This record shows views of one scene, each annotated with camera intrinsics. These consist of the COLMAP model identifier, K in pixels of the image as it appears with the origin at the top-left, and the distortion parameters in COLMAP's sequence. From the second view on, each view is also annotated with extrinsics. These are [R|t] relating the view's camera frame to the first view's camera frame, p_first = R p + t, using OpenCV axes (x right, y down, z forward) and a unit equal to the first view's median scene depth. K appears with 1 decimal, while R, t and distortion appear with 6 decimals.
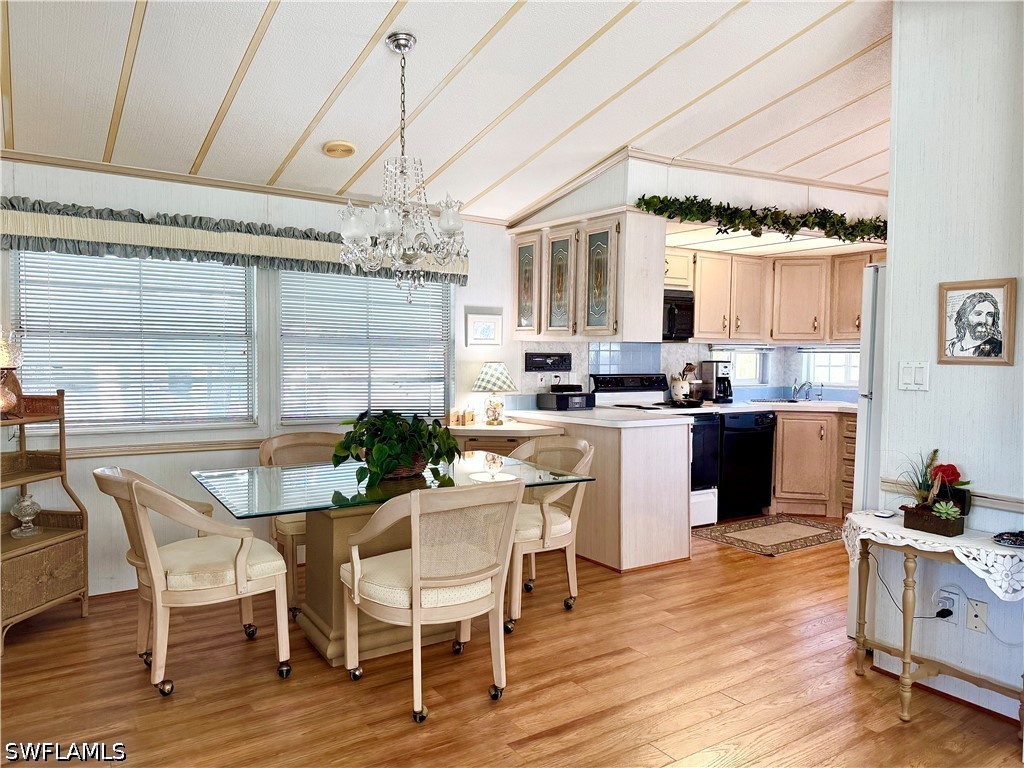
lens RADIAL K [[710.4, 0, 510.8], [0, 710.4, 387.5], [0, 0, 1]] dist [0.083770, -0.114948]
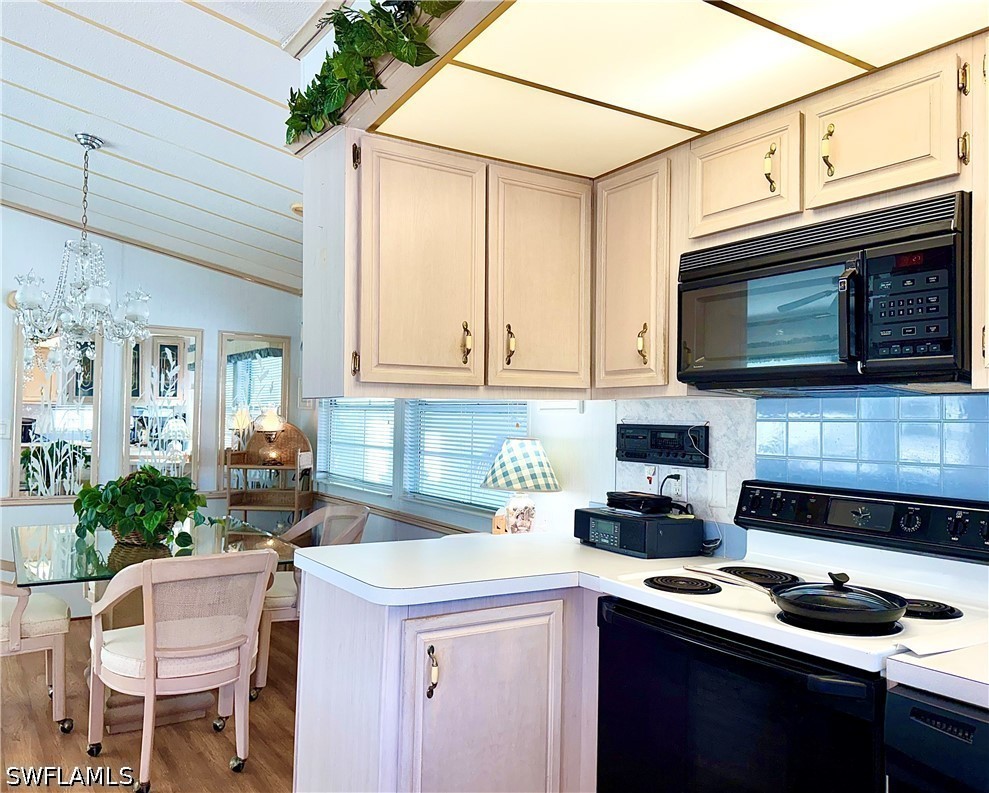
lens RADIAL K [[775.5, 0, 494.5], [0, 775.5, 396.5], [0, 0, 1]] dist [-0.001165, -0.007065]
pose [[0.000905, -0.036037, -0.999350, 0.550189], [-0.062994, 0.997364, -0.036023, -0.040606], [0.998013, 0.062986, -0.001367, 0.860261]]
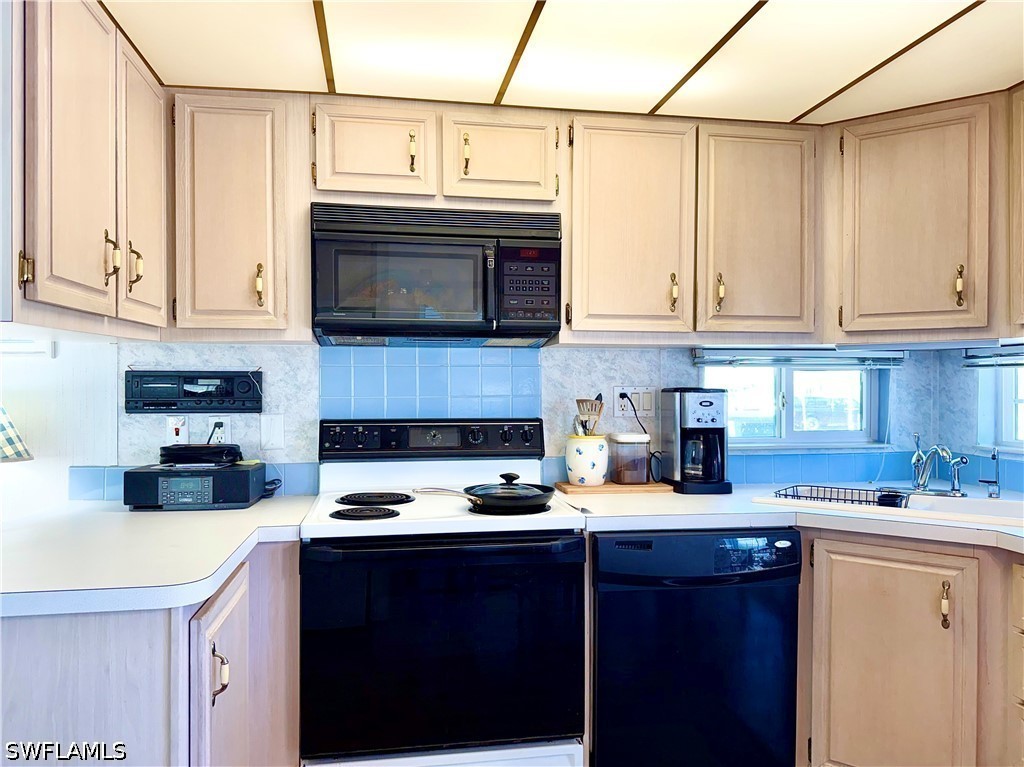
lens RADIAL K [[736.5, 0, 505.9], [0, 736.5, 383.8], [0, 0, 1]] dist [0.084642, -0.120115]
pose [[0.916957, -0.005465, -0.398948, 0.402605], [-0.012344, 0.999039, -0.042055, -0.022878], [0.398794, 0.043487, 0.916009, 0.630806]]
